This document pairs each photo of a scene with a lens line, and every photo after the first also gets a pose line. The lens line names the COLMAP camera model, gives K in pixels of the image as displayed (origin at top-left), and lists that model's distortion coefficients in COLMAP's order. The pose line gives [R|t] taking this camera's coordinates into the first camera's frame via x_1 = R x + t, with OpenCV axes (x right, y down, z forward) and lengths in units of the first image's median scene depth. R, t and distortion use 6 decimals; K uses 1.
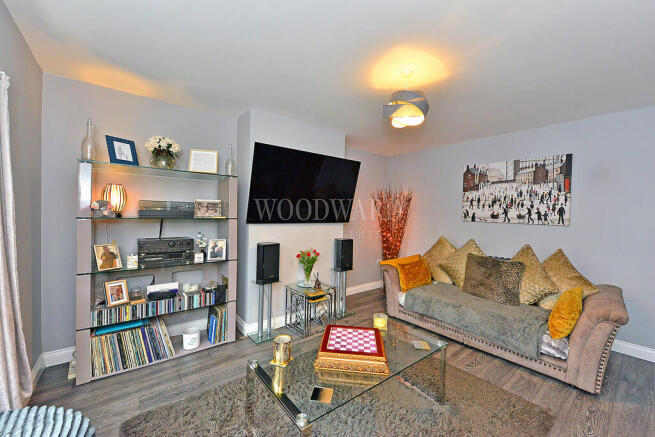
lens RADIAL K [[260.7, 0, 326.5], [0, 260.7, 219.6], [0, 0, 1]] dist [-0.008762, -0.000190]
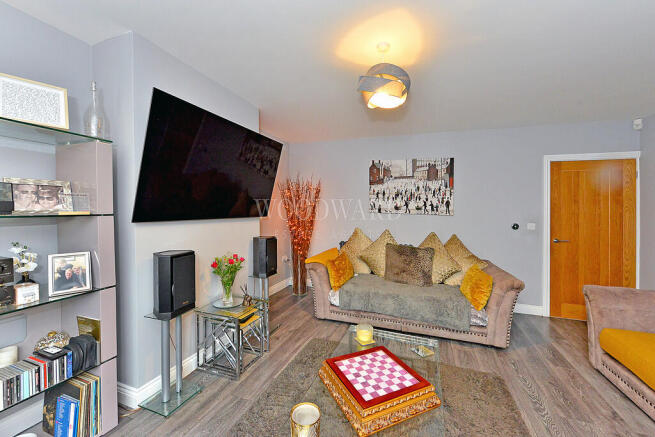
lens RADIAL K [[260.7, 0, 330.3], [0, 260.7, 214.5], [0, 0, 1]] dist [-0.008762, -0.000190]
pose [[0.847524, -0.018338, 0.530439, -0.240292], [0.012373, 0.999814, 0.014795, -0.006431], [-0.530612, -0.005976, 0.847594, 0.258101]]
